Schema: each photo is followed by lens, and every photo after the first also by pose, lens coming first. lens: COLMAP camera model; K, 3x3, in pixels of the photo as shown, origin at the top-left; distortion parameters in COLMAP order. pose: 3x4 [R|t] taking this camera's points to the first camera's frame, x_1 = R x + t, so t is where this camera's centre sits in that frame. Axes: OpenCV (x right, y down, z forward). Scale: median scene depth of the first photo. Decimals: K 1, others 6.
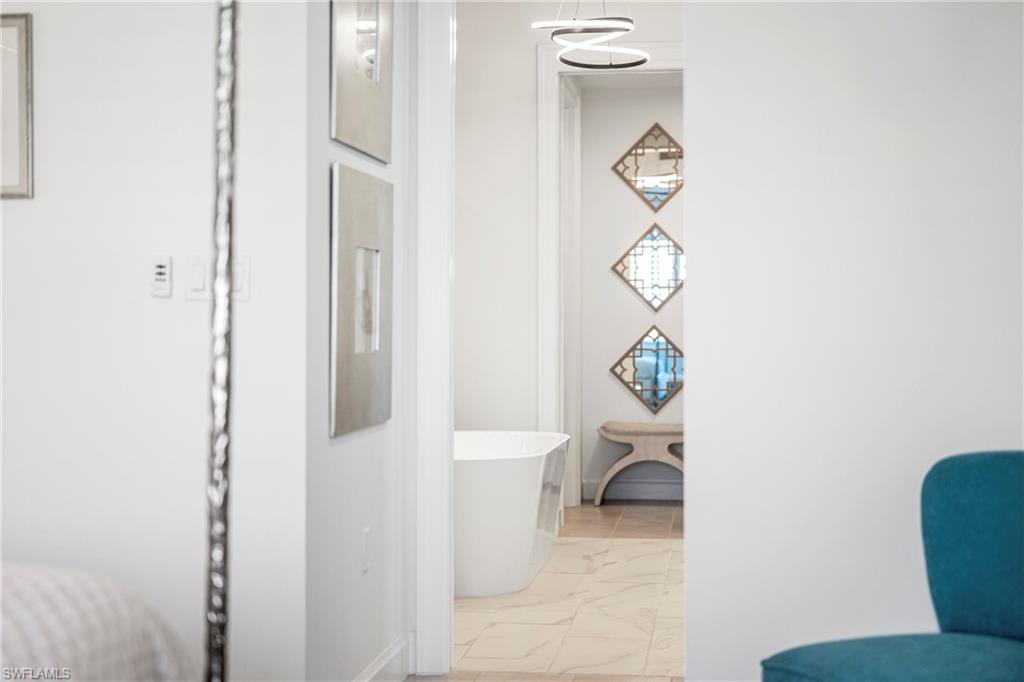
lens RADIAL K [[1554.0, 0, 512.0], [0, 1554.0, 341.0], [0, 0, 1]] dist [-0.011005, -0.000259]
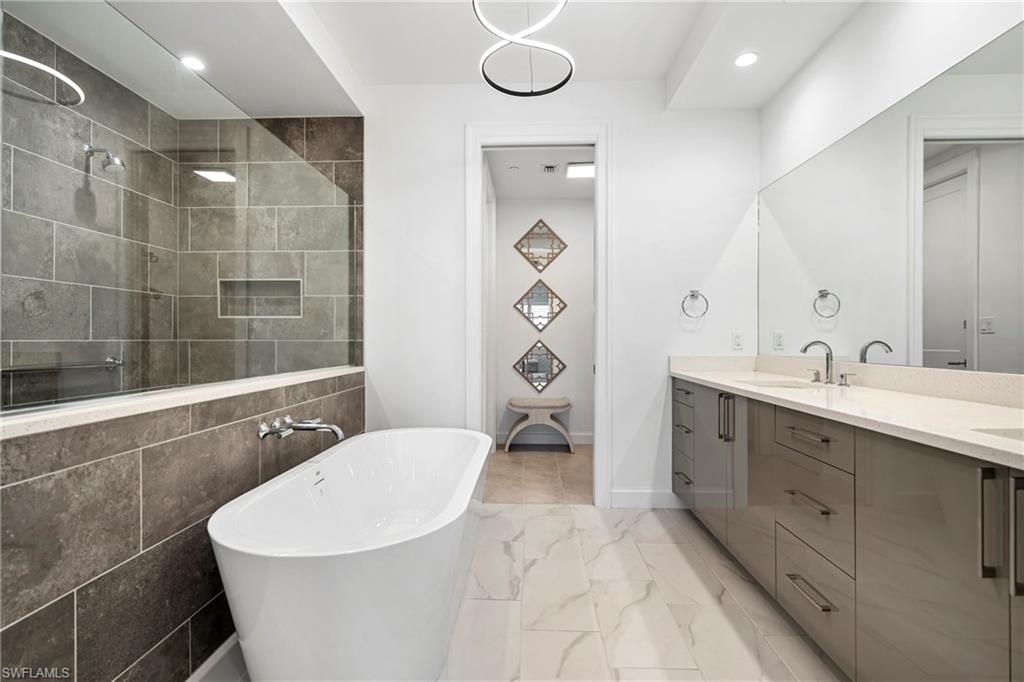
lens RADIAL K [[485.2, 0, 512.0], [0, 485.2, 341.0], [0, 0, 1]] dist [-0.001177, -0.000035]
pose [[0.995908, -0.000198, 0.090378, 0.014971], [0.000501, 0.999994, -0.003333, -0.007324], [-0.090377, 0.003364, 0.995902, 0.483146]]
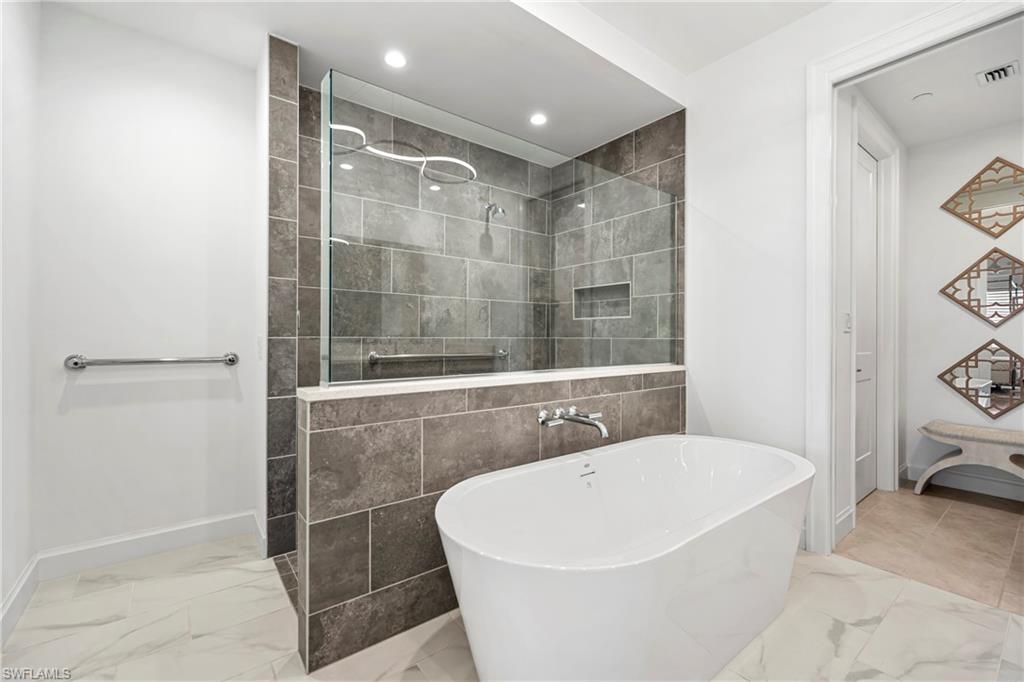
lens RADIAL K [[431.2, 0, 511.3], [0, 431.2, 338.1], [0, 0, 1]] dist [0.000994, 0.000172]
pose [[0.712154, 0.004070, -0.702012, 0.062779], [-0.007736, 0.999968, -0.002051, -0.007737], [0.701981, 0.006891, 0.712162, 0.537339]]
